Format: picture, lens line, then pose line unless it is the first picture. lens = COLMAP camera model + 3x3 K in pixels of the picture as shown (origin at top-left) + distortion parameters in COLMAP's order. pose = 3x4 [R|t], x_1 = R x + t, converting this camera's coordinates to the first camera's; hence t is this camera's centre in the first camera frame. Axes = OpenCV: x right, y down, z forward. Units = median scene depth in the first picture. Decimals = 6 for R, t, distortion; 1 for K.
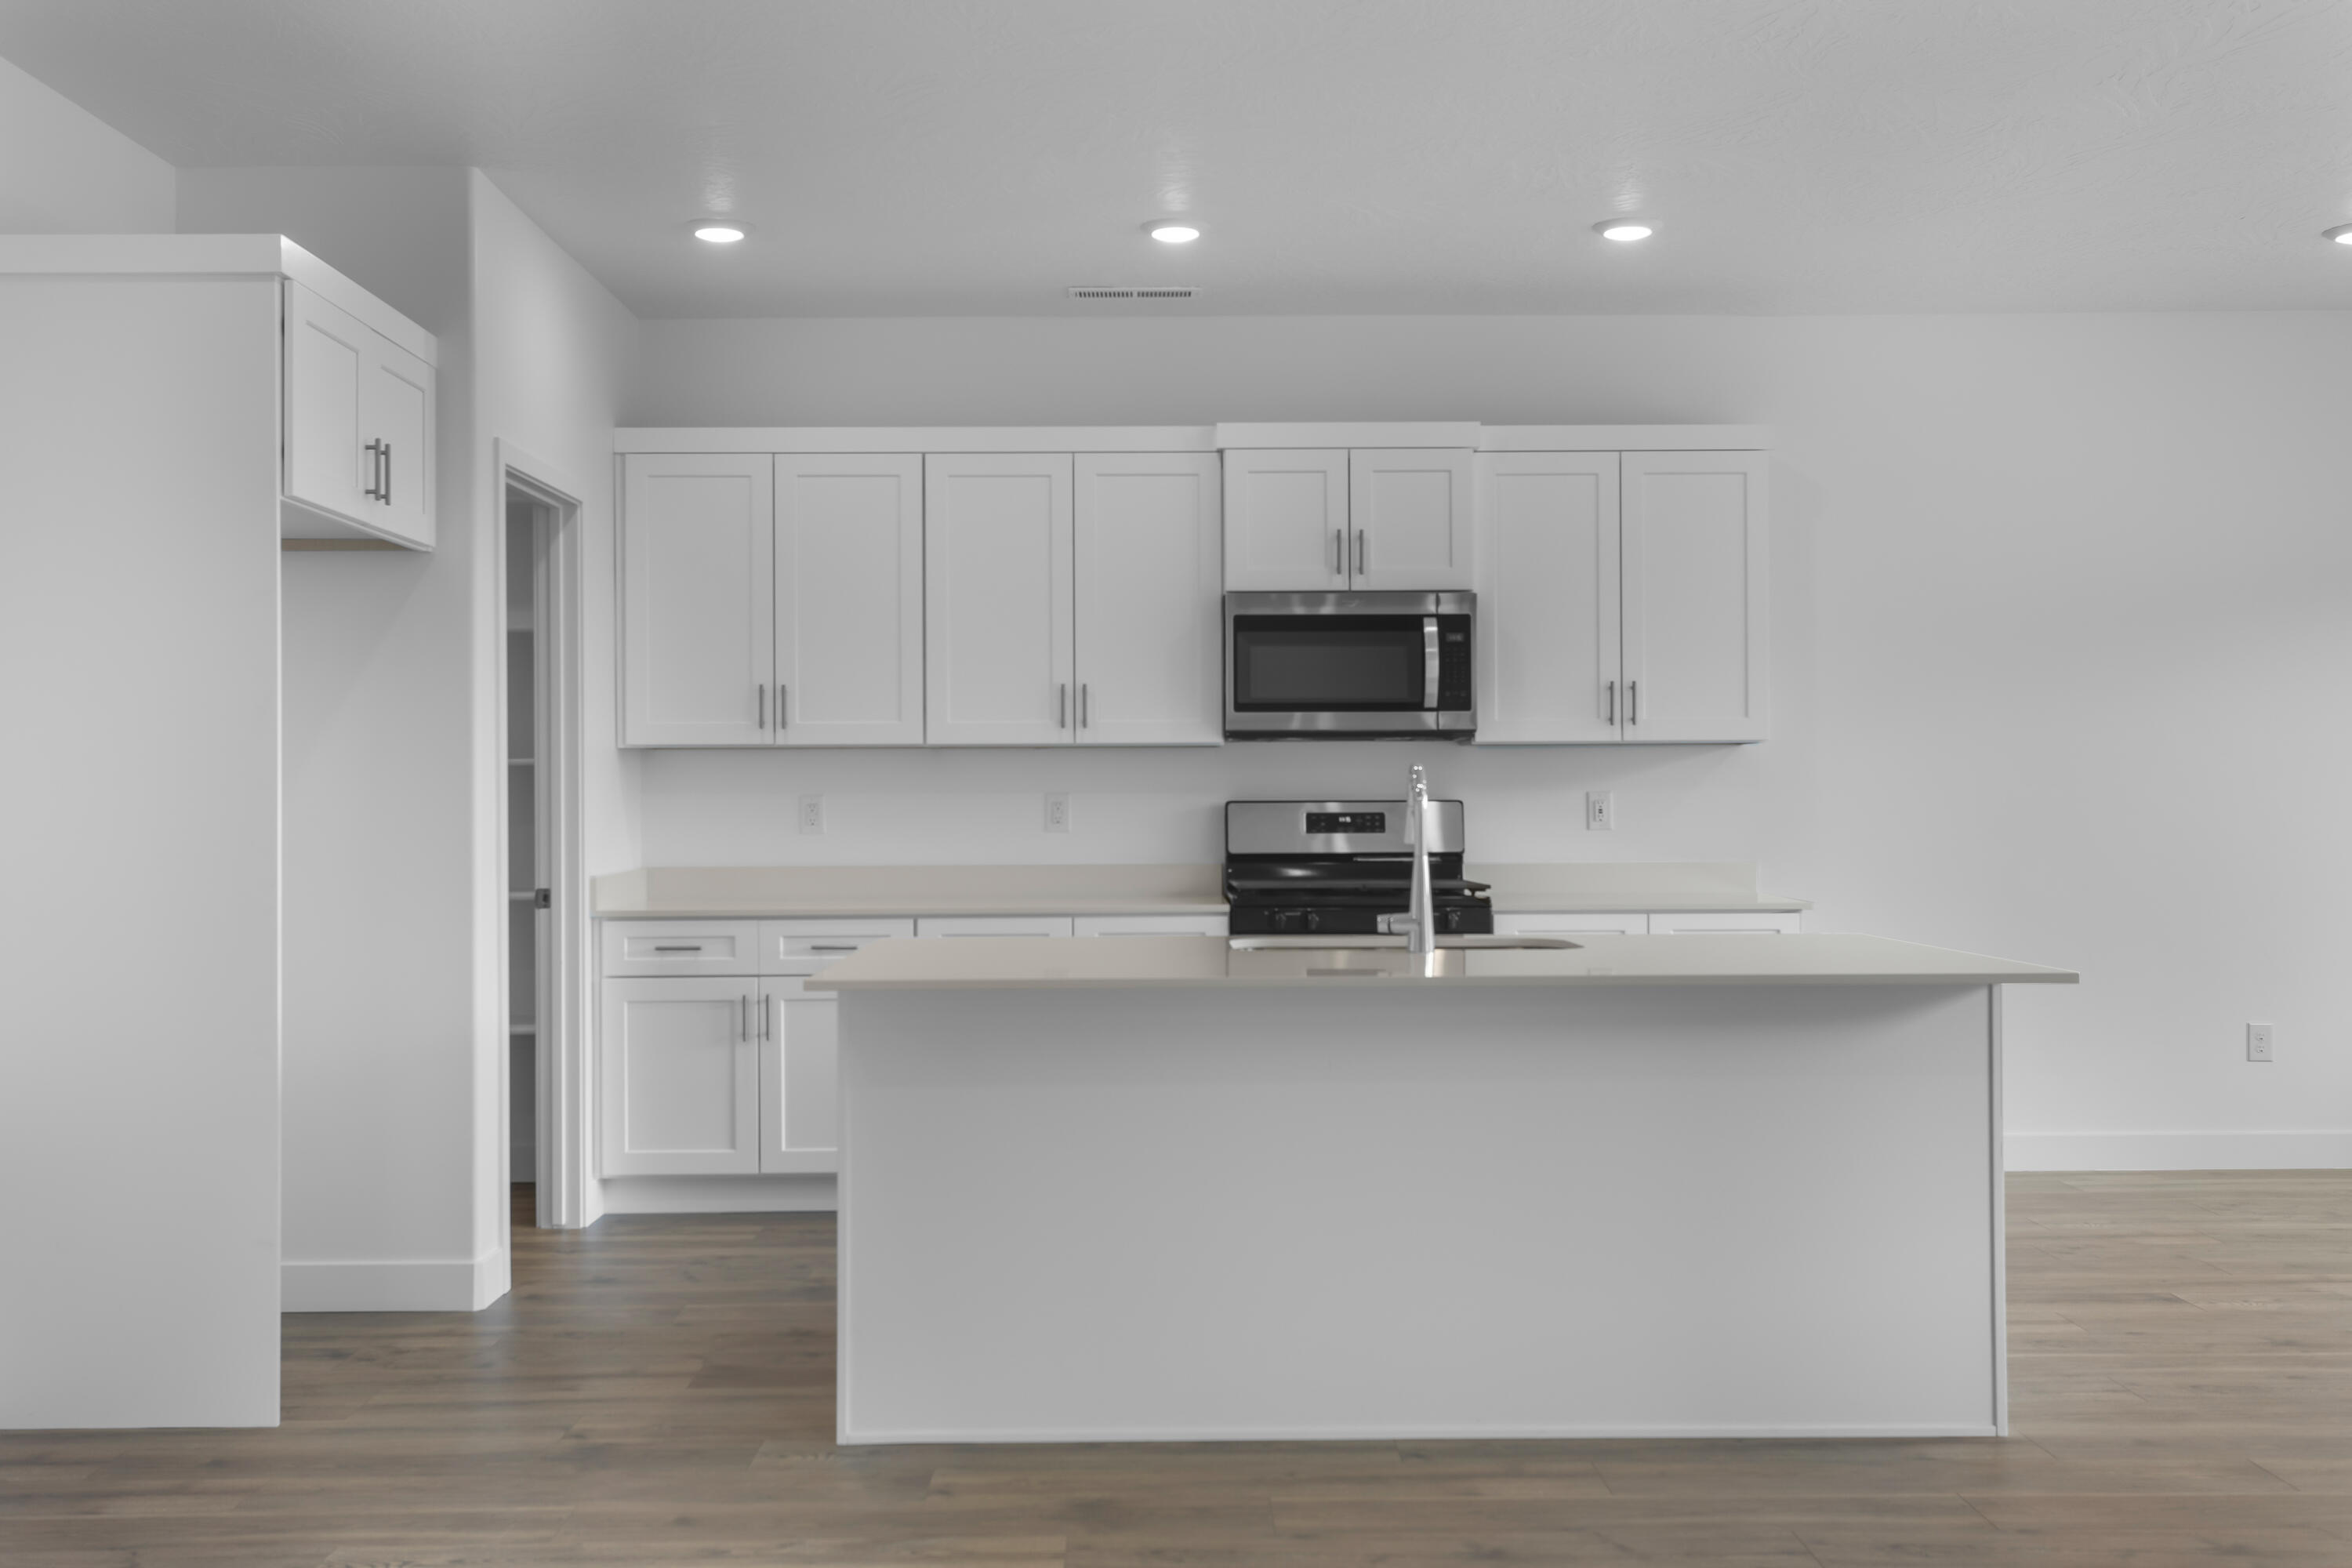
lens RADIAL K [[2235.4, 0, 1176.0], [0, 2235.4, 784.0], [0, 0, 1]] dist [-0.012944, -0.002719]
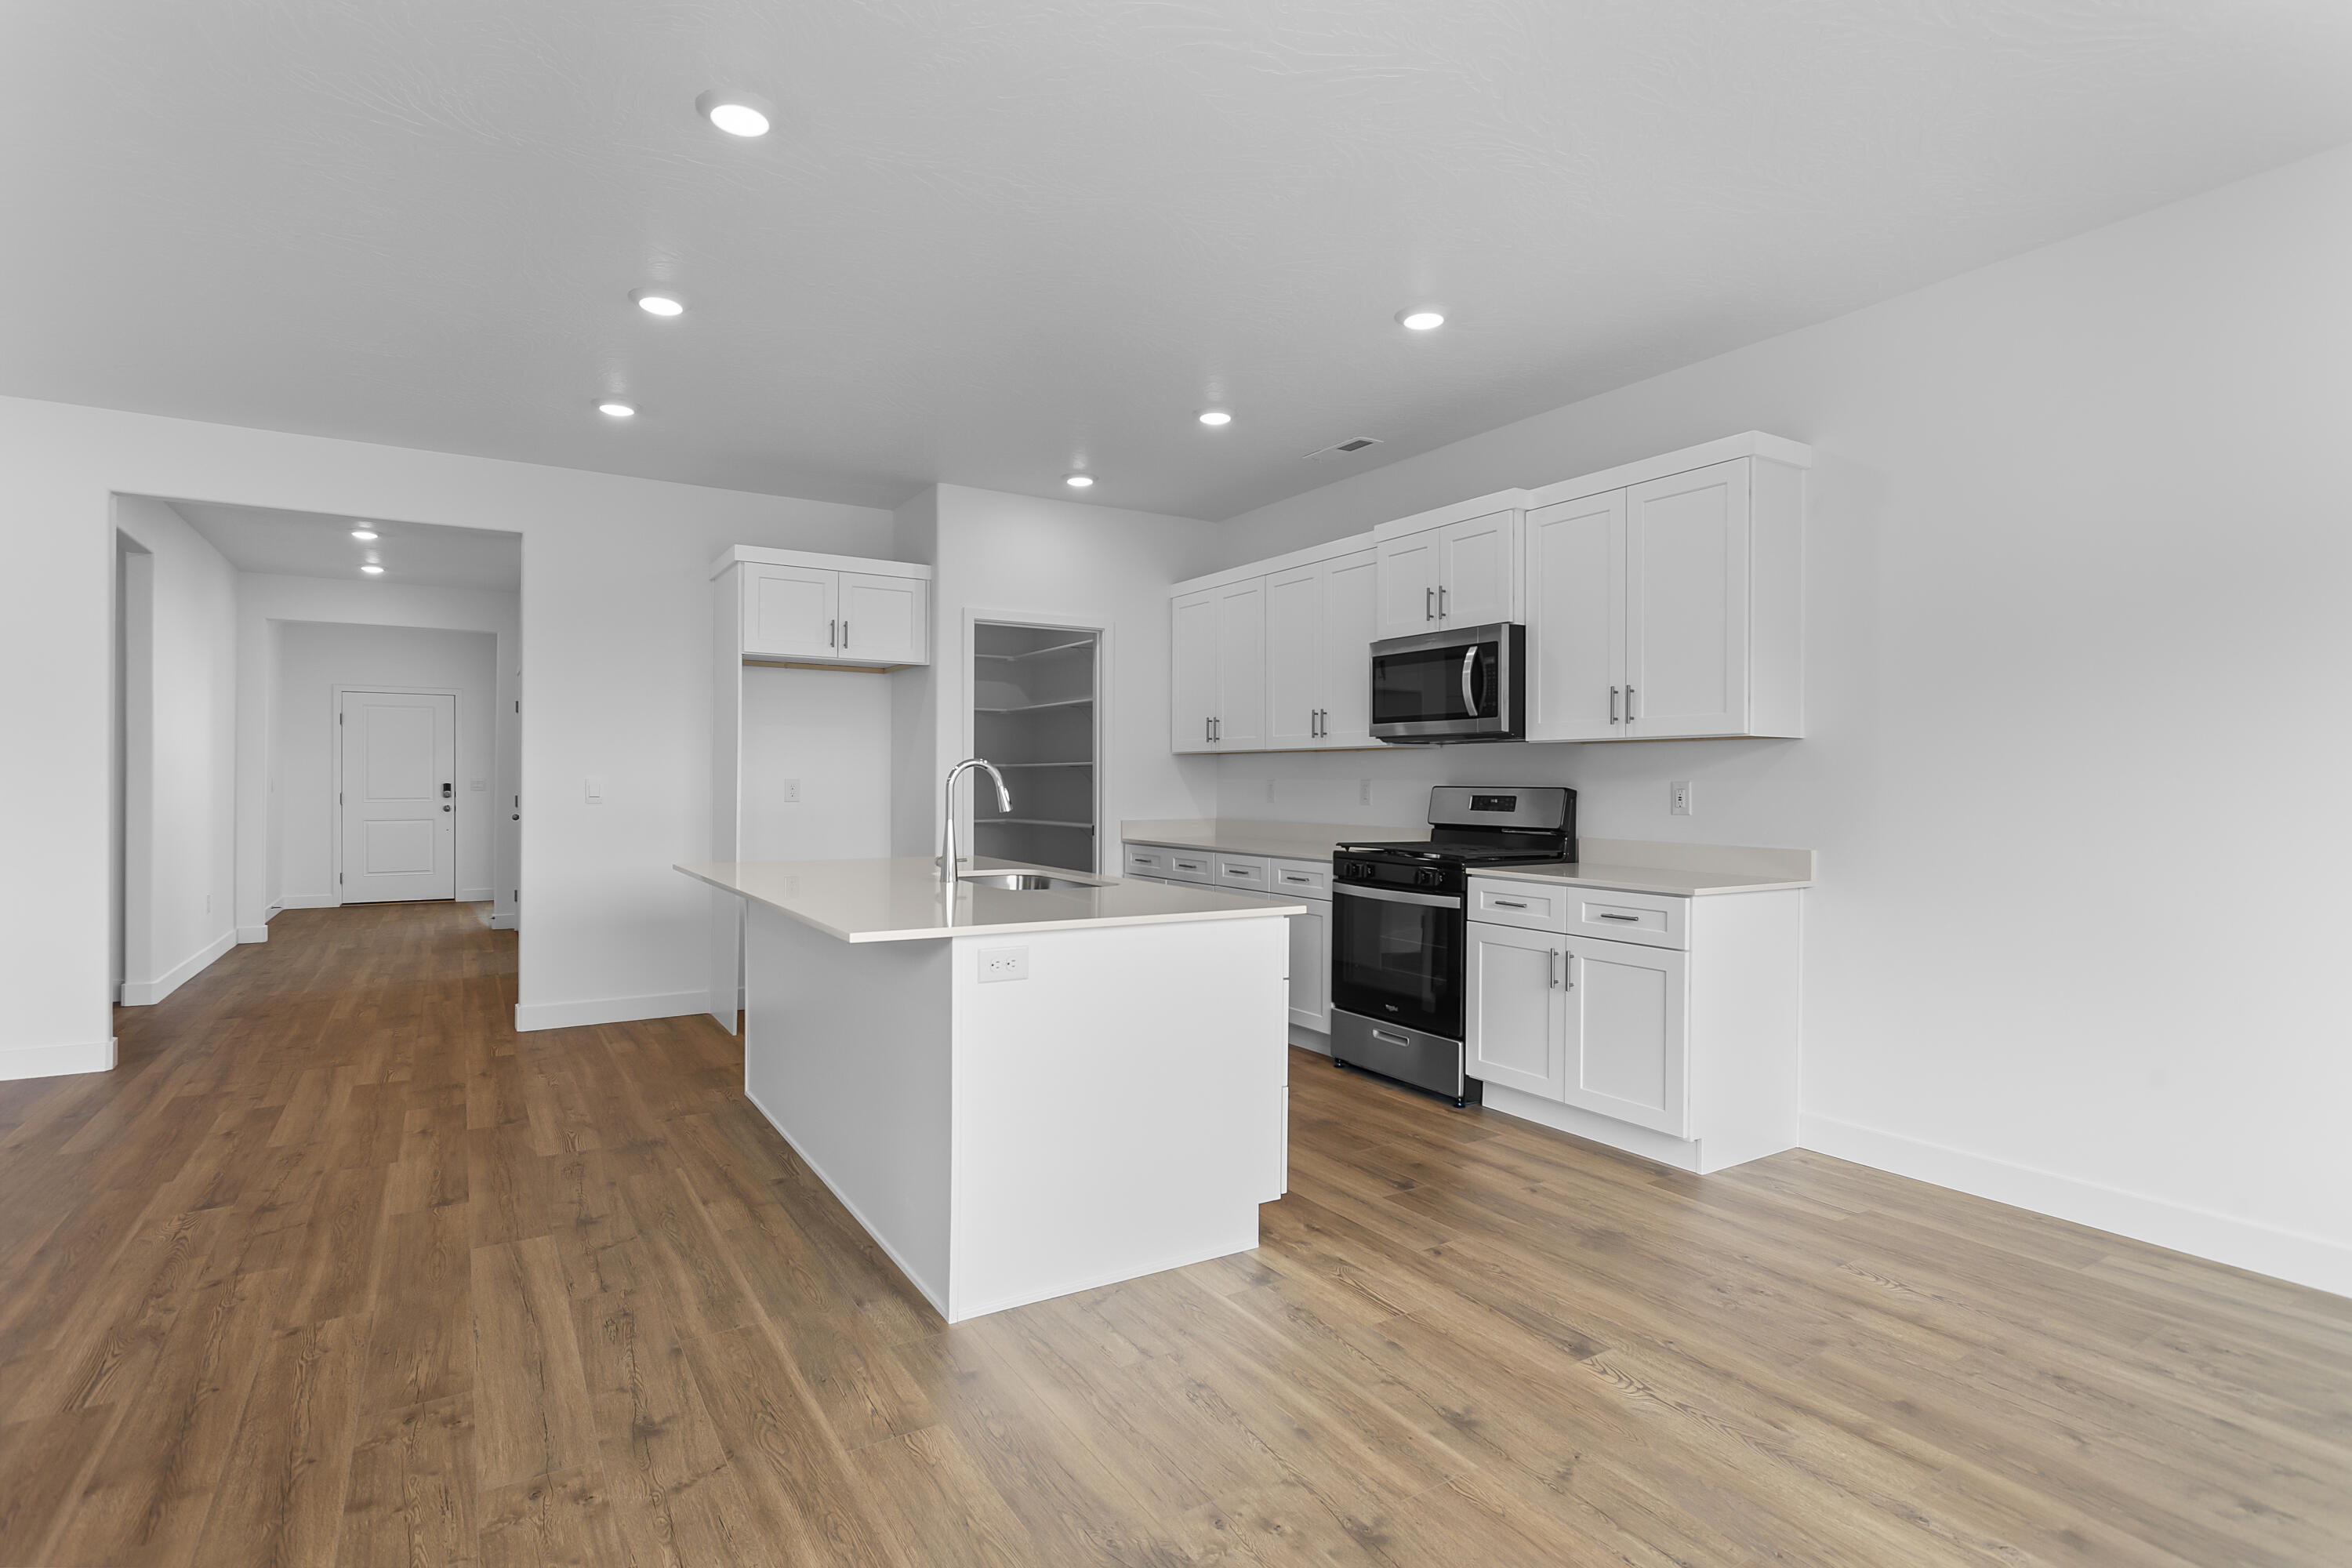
lens RADIAL K [[1155.1, 0, 1177.2], [0, 1155.1, 789.5], [0, 0, 1]] dist [-0.002588, 0.000292]
pose [[0.515332, 0.014031, -0.856876, 0.598483], [-0.004336, 0.999896, 0.013766, 0.000338], [0.856980, -0.003379, 0.515339, 0.501241]]
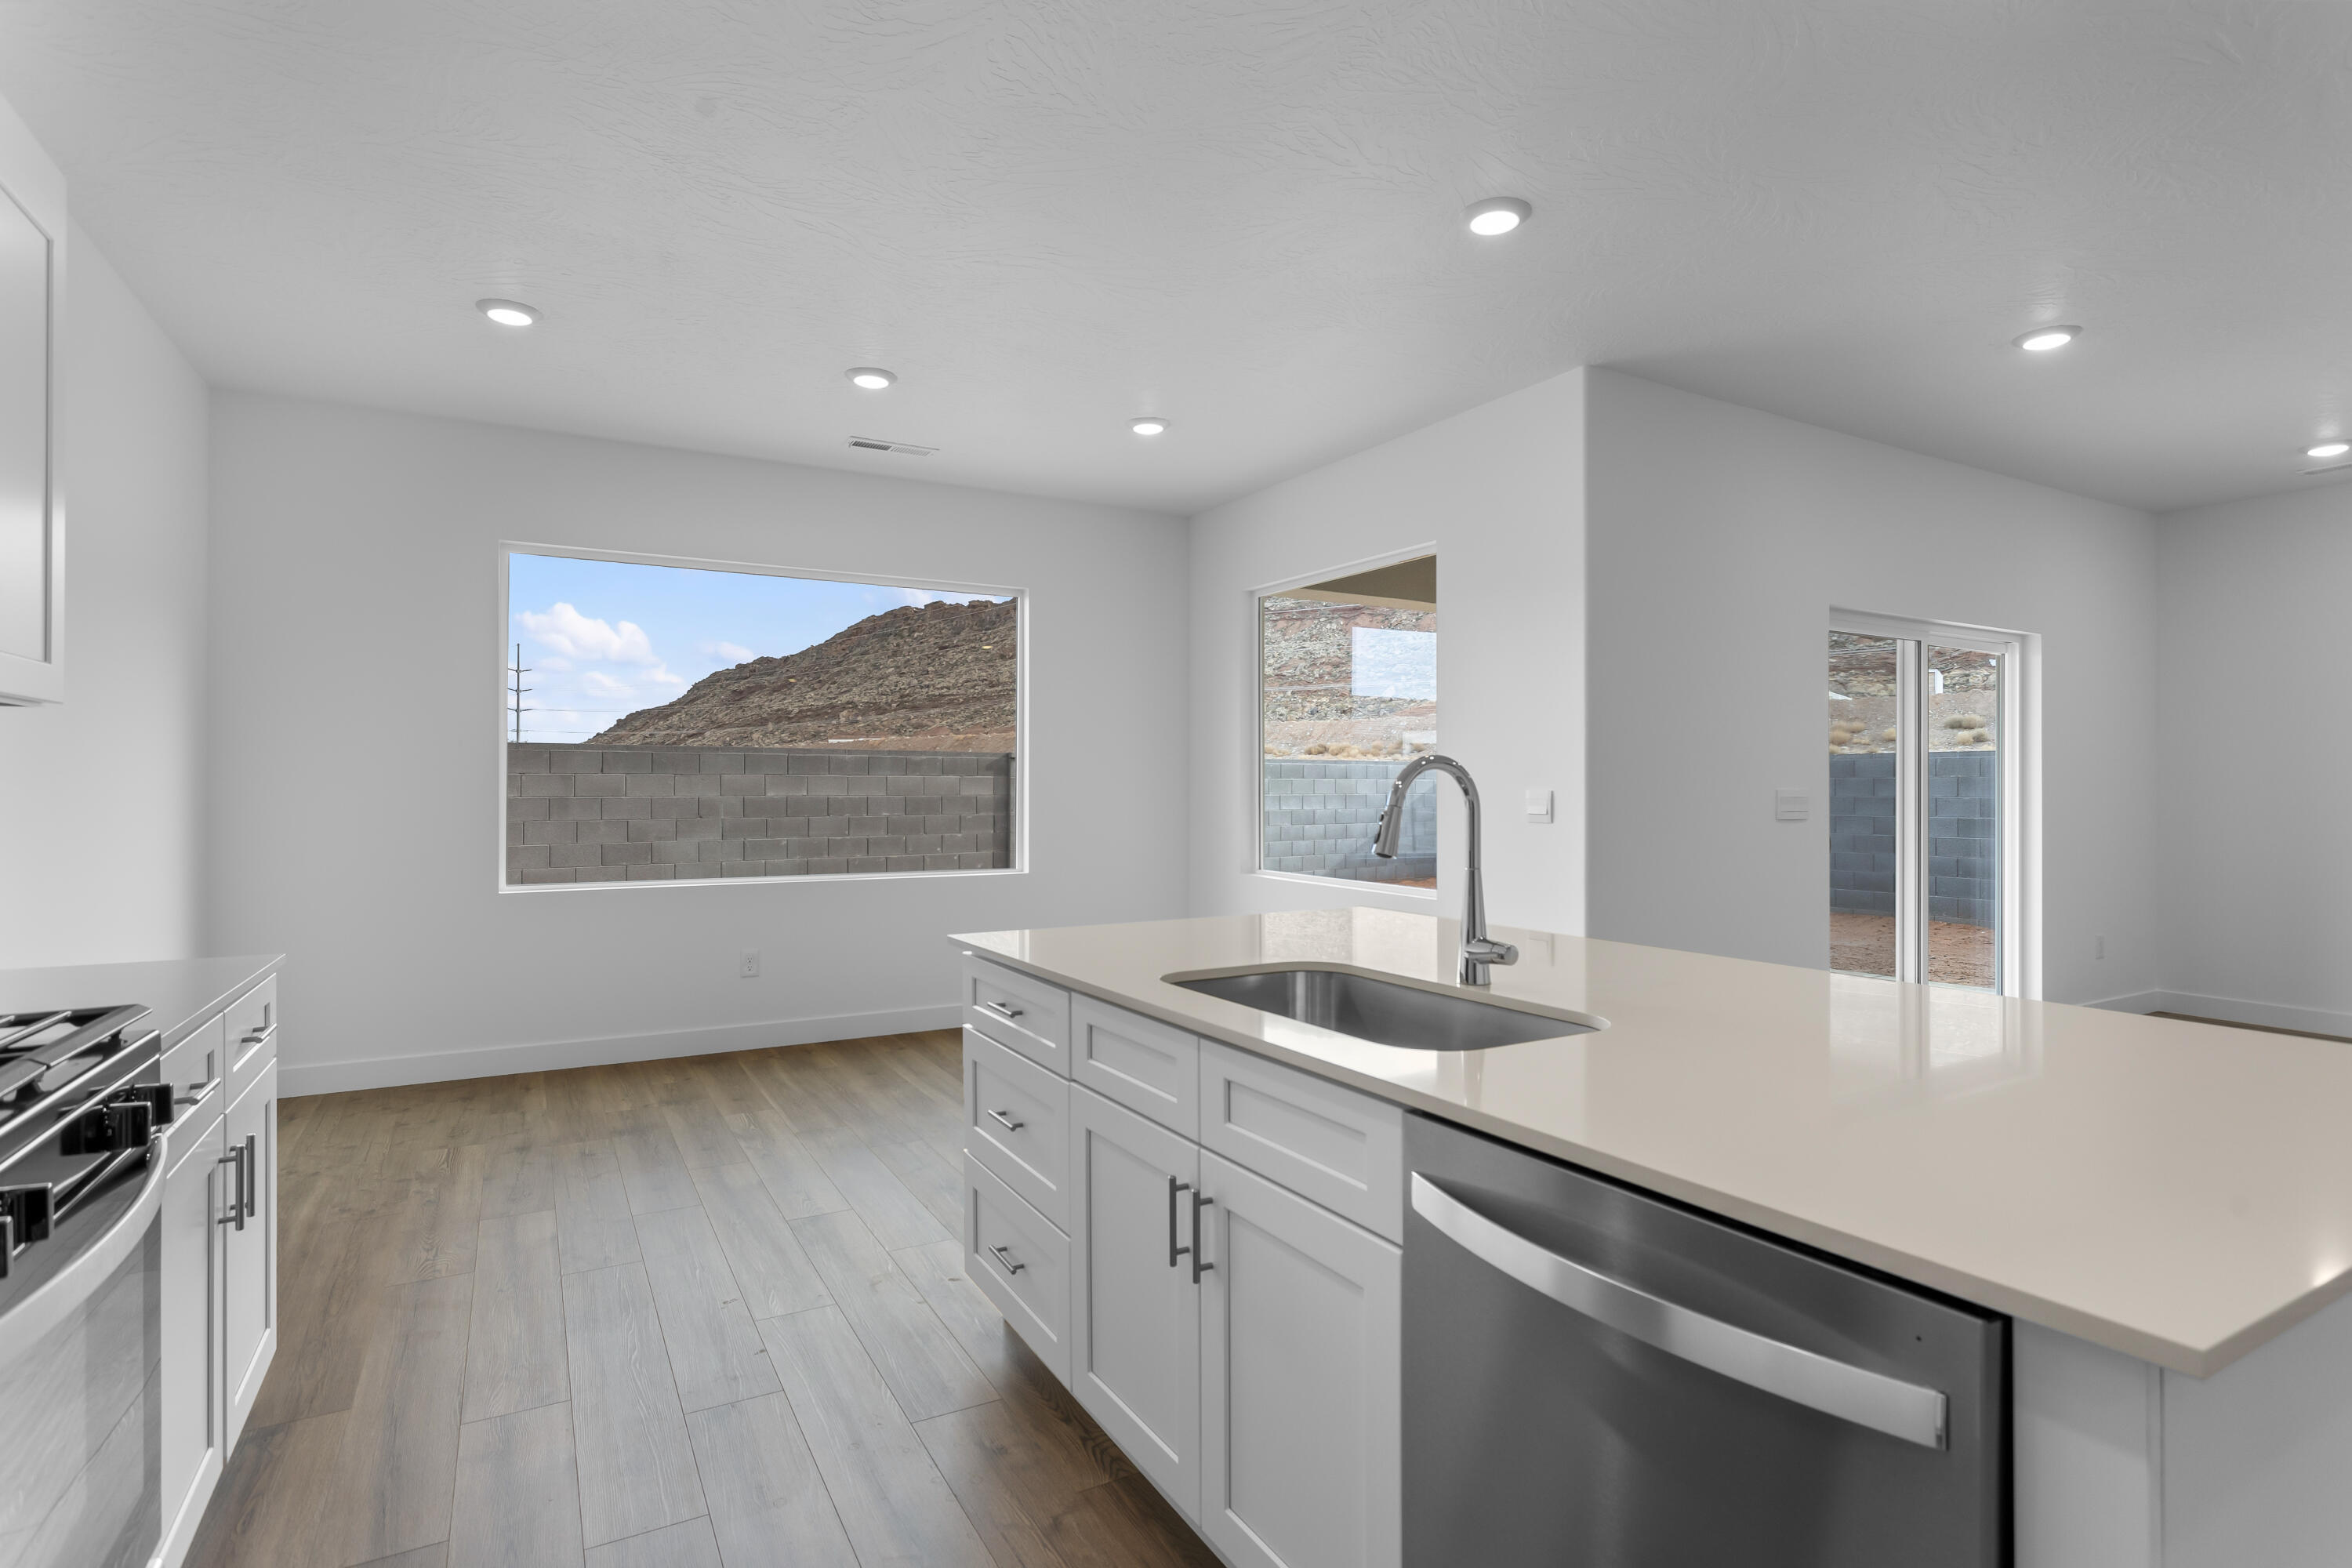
lens RADIAL K [[1154.6, 0, 1171.3], [0, 1154.6, 782.2], [0, 0, 1]] dist [-0.013434, 0.010468]
pose [[-0.476230, 0.009208, 0.879273, -0.146277], [-0.002048, 0.999931, -0.011581, 0.004285], [-0.879318, -0.007316, -0.476178, 0.899300]]
